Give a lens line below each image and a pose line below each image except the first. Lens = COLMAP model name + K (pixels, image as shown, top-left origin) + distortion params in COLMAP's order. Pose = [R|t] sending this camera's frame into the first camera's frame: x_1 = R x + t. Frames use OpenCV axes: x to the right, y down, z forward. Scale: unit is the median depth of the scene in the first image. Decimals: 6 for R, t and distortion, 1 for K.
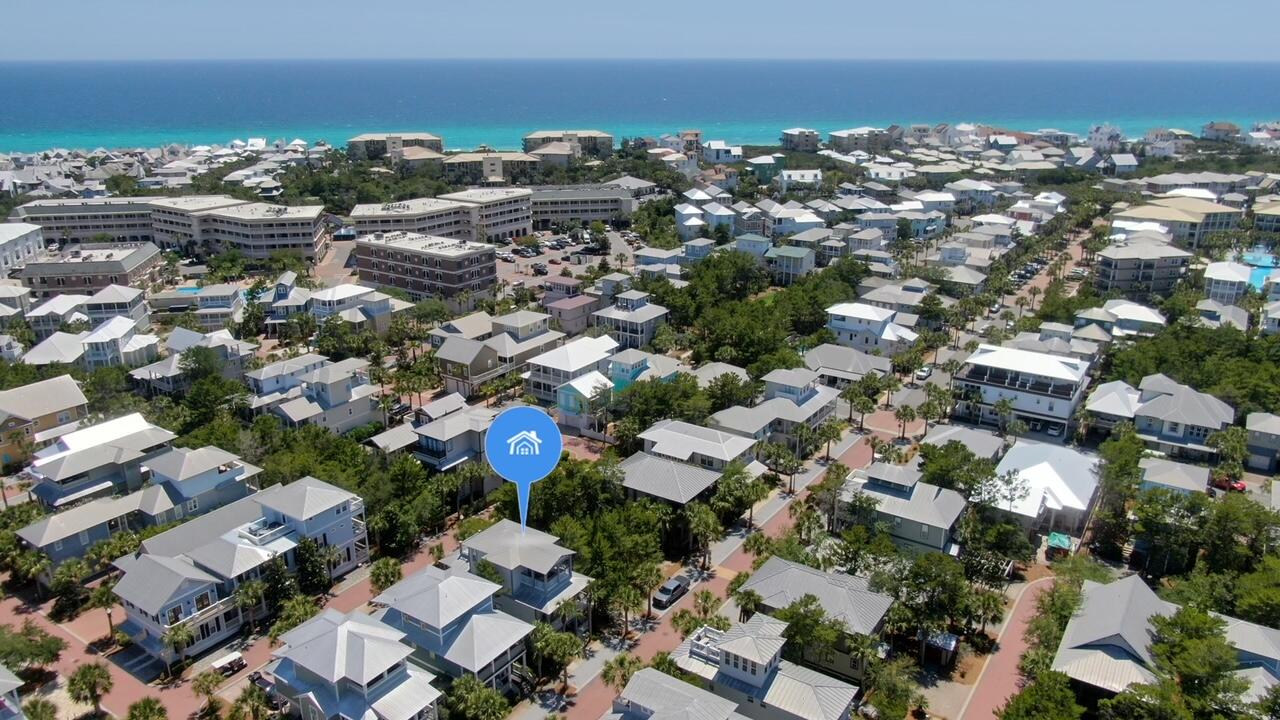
lens RADIAL K [[928.8, 0, 640.0], [0, 928.8, 360.0], [0, 0, 1]] dist [-0.010206, 0.002129]
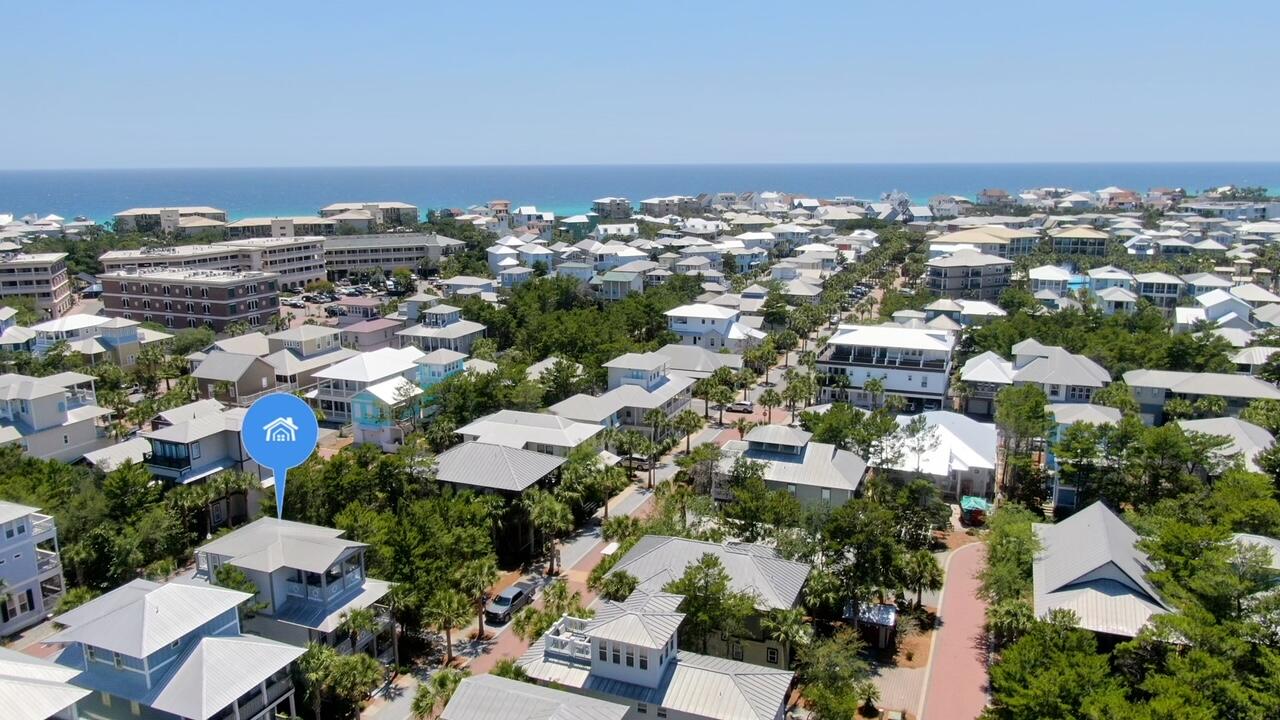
lens RADIAL K [[920.0, 0, 640.0], [0, 920.0, 360.0], [0, 0, 1]] dist [-0.015724, 0.002953]
pose [[0.978980, -0.046088, 0.198682, -0.000904], [0.069064, 0.991495, -0.110305, 0.115021], [-0.191909, 0.121708, 0.973837, 0.197696]]
